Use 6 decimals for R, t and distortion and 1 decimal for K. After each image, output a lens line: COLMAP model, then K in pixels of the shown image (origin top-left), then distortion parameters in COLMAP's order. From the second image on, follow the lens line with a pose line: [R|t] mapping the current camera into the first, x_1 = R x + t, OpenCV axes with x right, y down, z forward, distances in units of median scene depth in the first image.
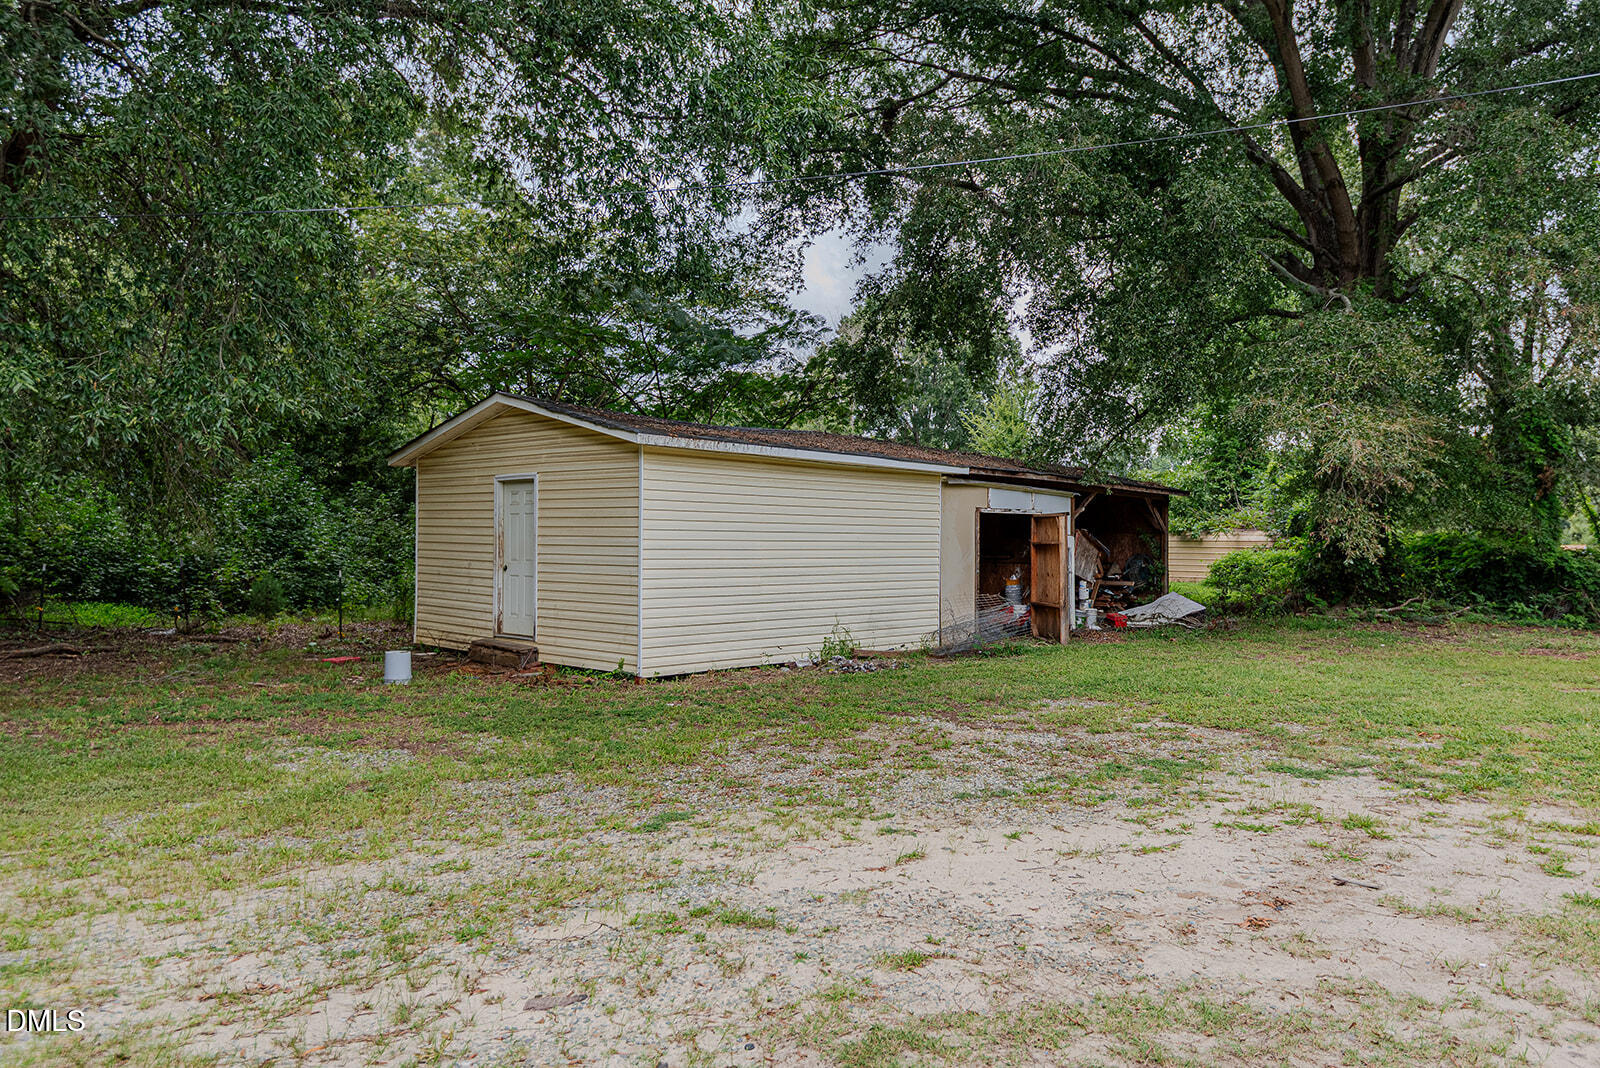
lens RADIAL K [[1062.3, 0, 800.0], [0, 1062.3, 534.0], [0, 0, 1]] dist [0.002008, 0.000716]
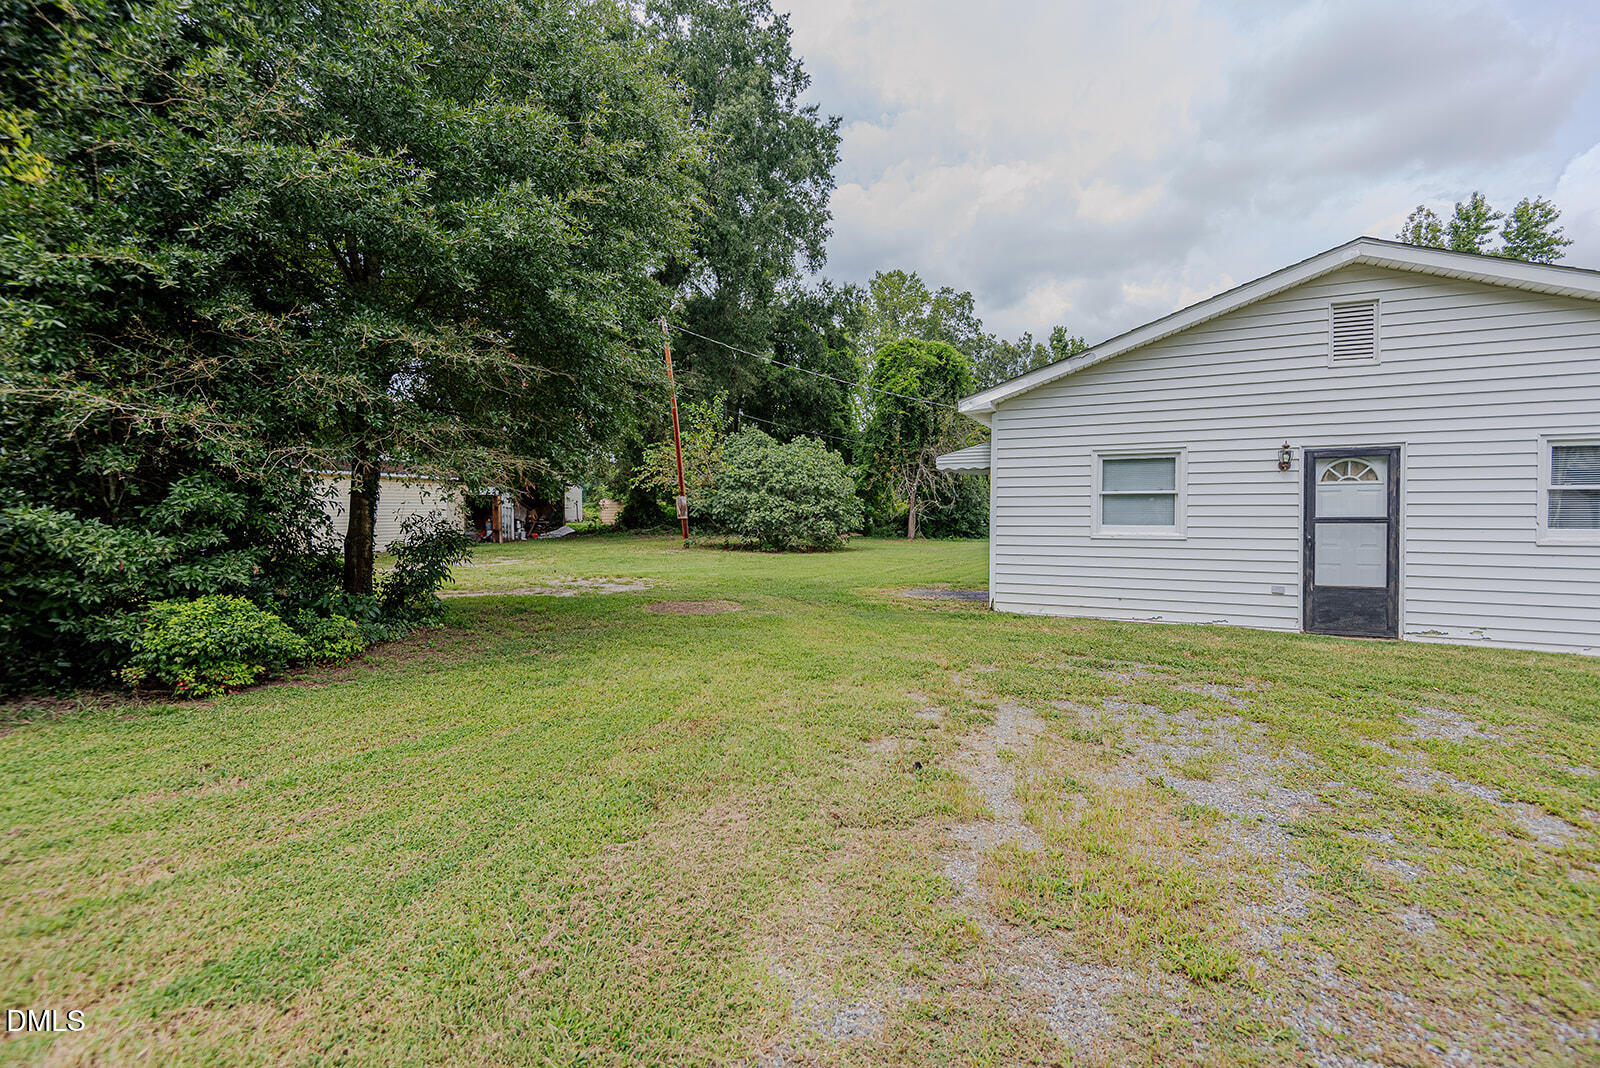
lens RADIAL K [[733.7, 0, 801.2], [0, 733.7, 529.1], [0, 0, 1]] dist [0.032509, -0.019880]
pose [[0.912120, -0.022974, 0.409279, 0.167339], [0.006679, 0.999129, 0.041199, -0.005395], [-0.409868, -0.034845, 0.911479, -0.944723]]
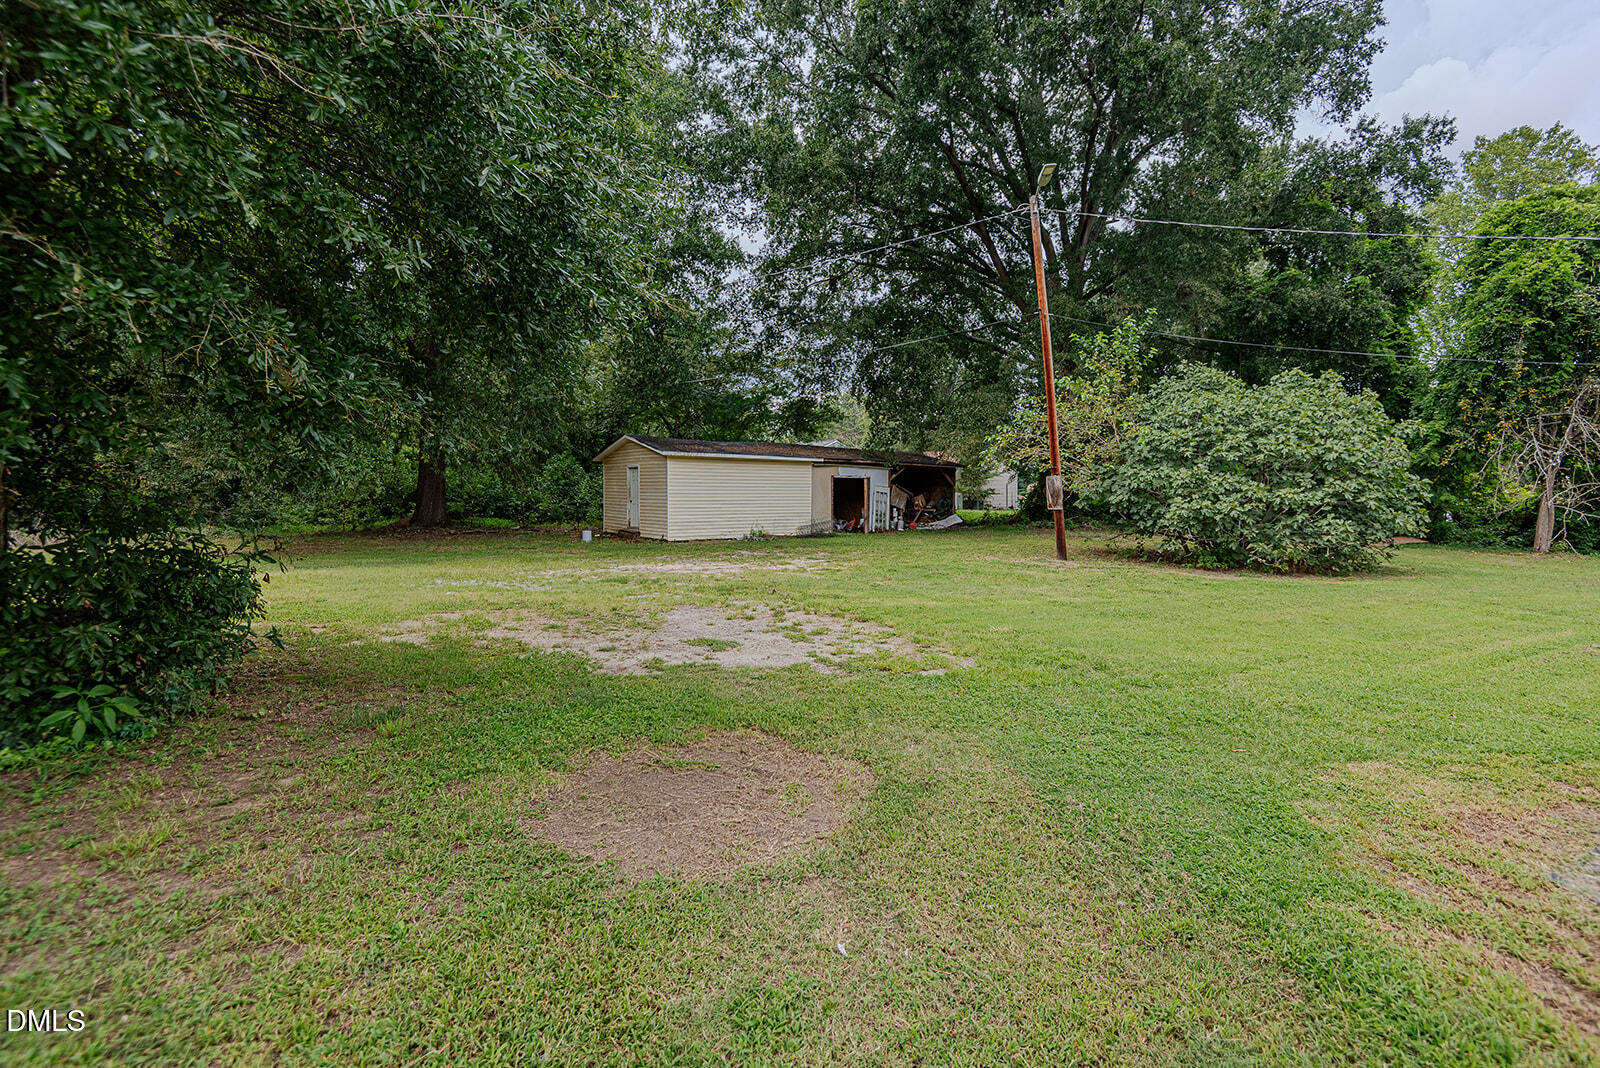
lens RADIAL K [[733.7, 0, 801.2], [0, 733.7, 529.1], [0, 0, 1]] dist [0.032509, -0.019880]
pose [[0.979971, 0.005723, -0.199056, 0.395021], [0.005542, 0.998416, 0.055989, 0.001301], [0.199061, -0.055971, 0.978387, -0.549484]]
